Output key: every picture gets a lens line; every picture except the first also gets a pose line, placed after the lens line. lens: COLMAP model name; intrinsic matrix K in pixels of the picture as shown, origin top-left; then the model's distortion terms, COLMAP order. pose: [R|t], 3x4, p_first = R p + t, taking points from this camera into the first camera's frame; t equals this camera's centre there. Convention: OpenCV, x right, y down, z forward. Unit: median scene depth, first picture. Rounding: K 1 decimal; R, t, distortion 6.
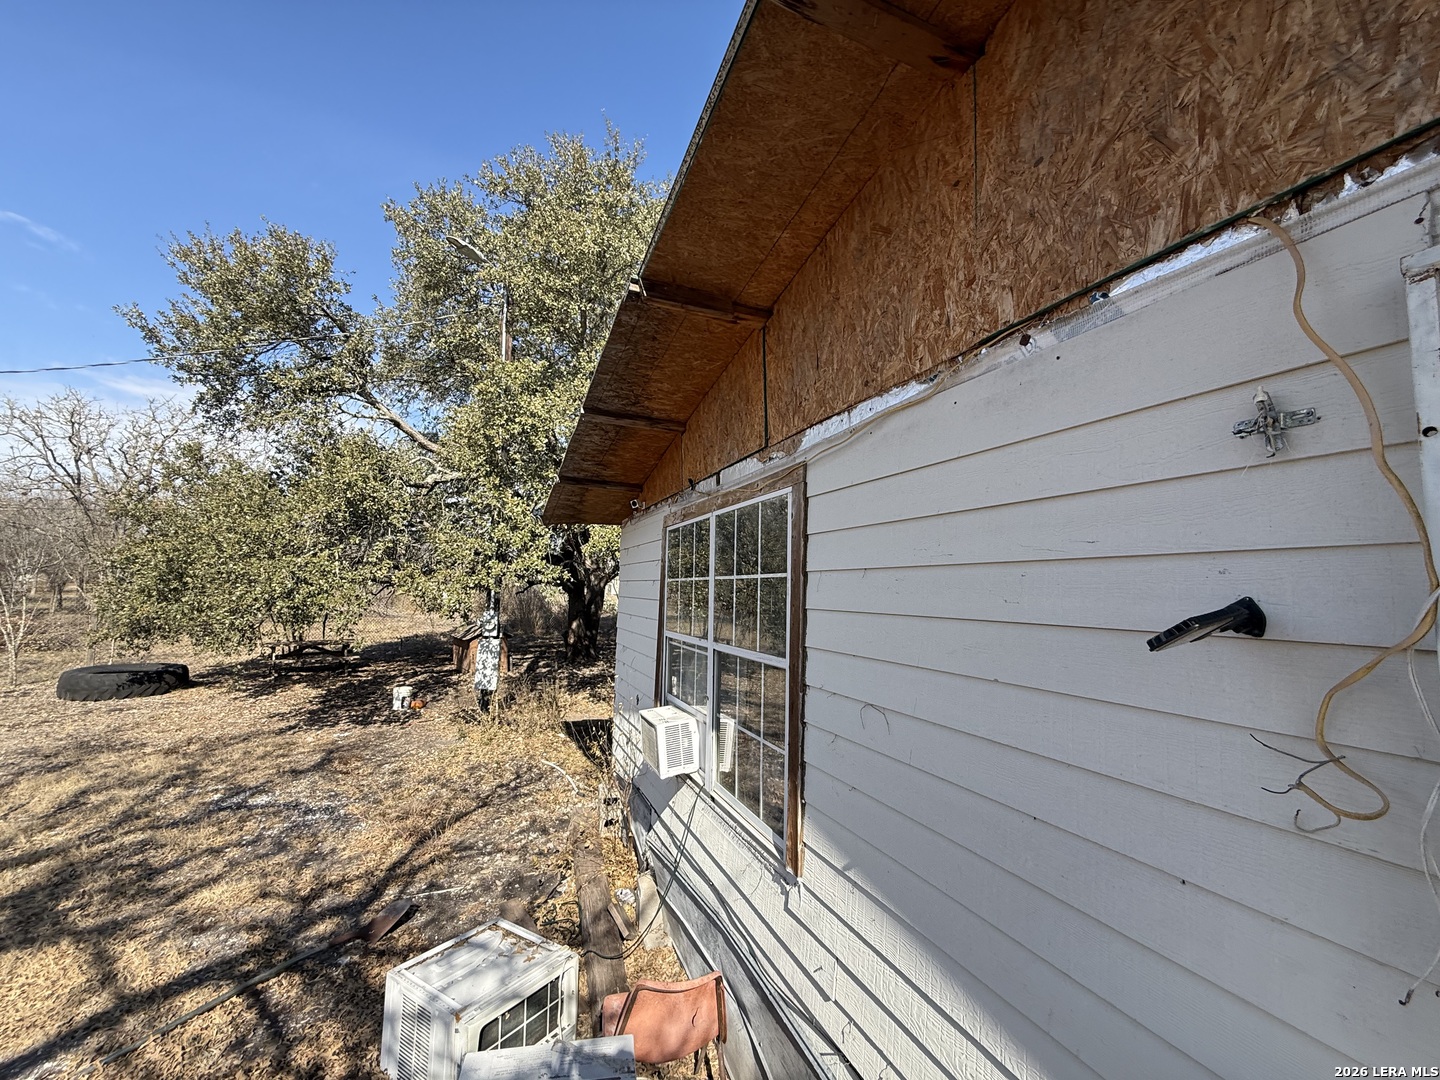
lens RADIAL K [[575.2, 0, 721.0], [0, 575.2, 540.3], [0, 0, 1]] dist [0.003020, -0.000113]
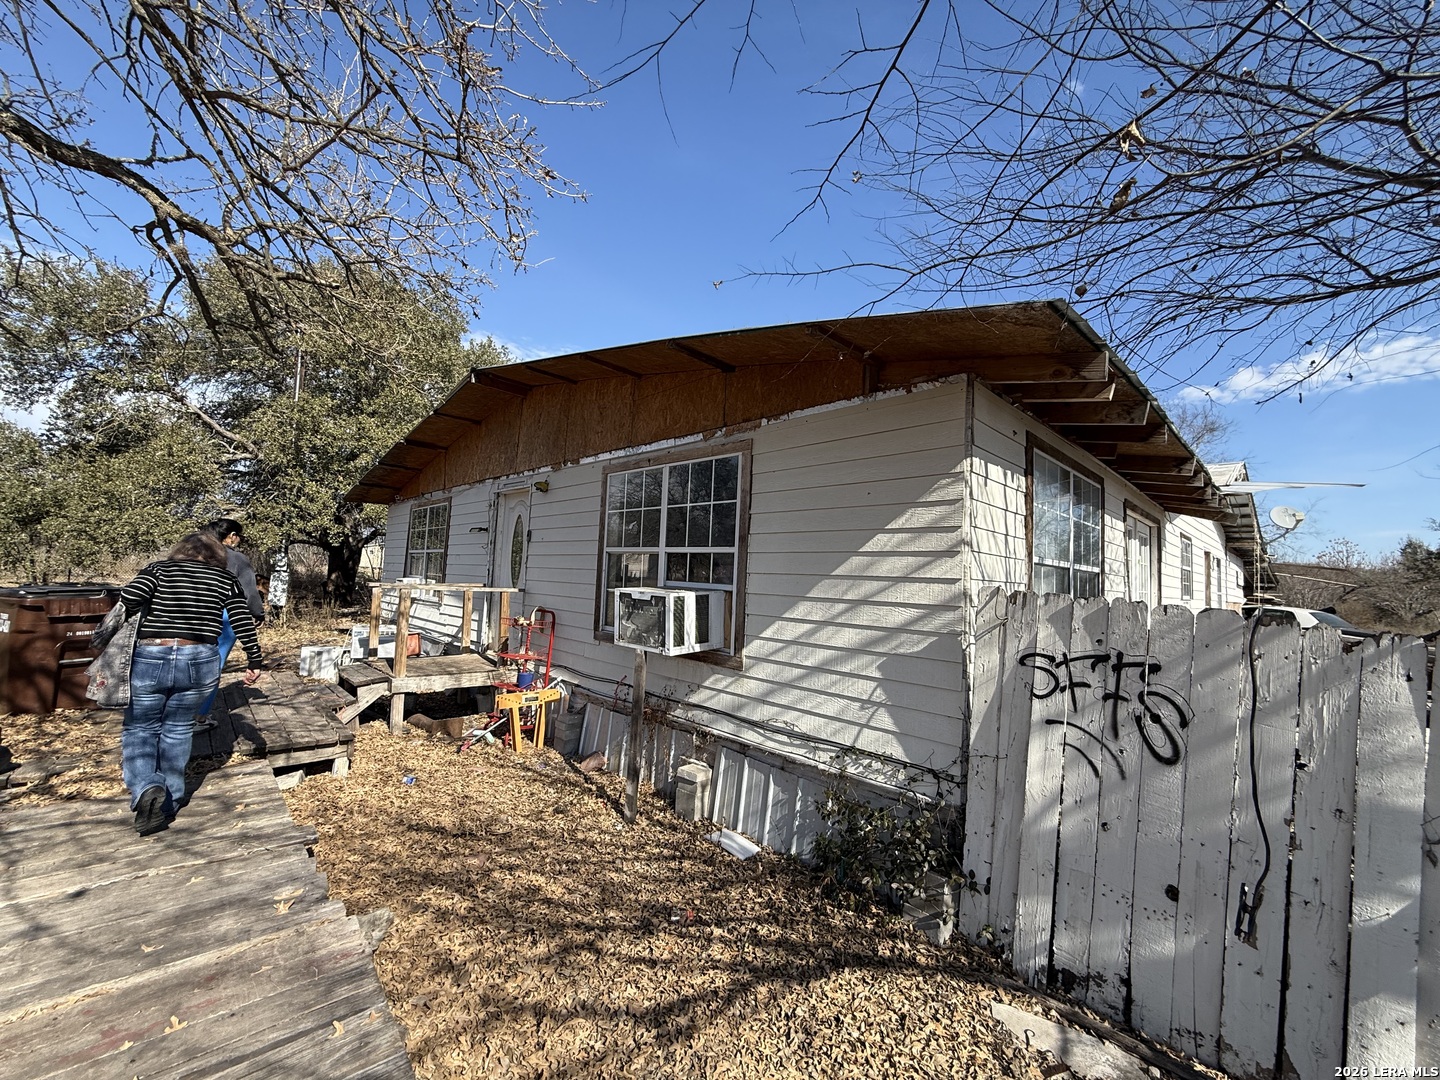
lens RADIAL K [[575.2, 0, 717.8], [0, 575.2, 543.8], [0, 0, 1]] dist [0.003020, -0.000113]
pose [[0.927823, 0.050346, 0.369608, 0.100010], [-0.060749, 0.998016, 0.016552, 0.003302], [-0.368042, -0.037811, 0.929040, -0.828221]]
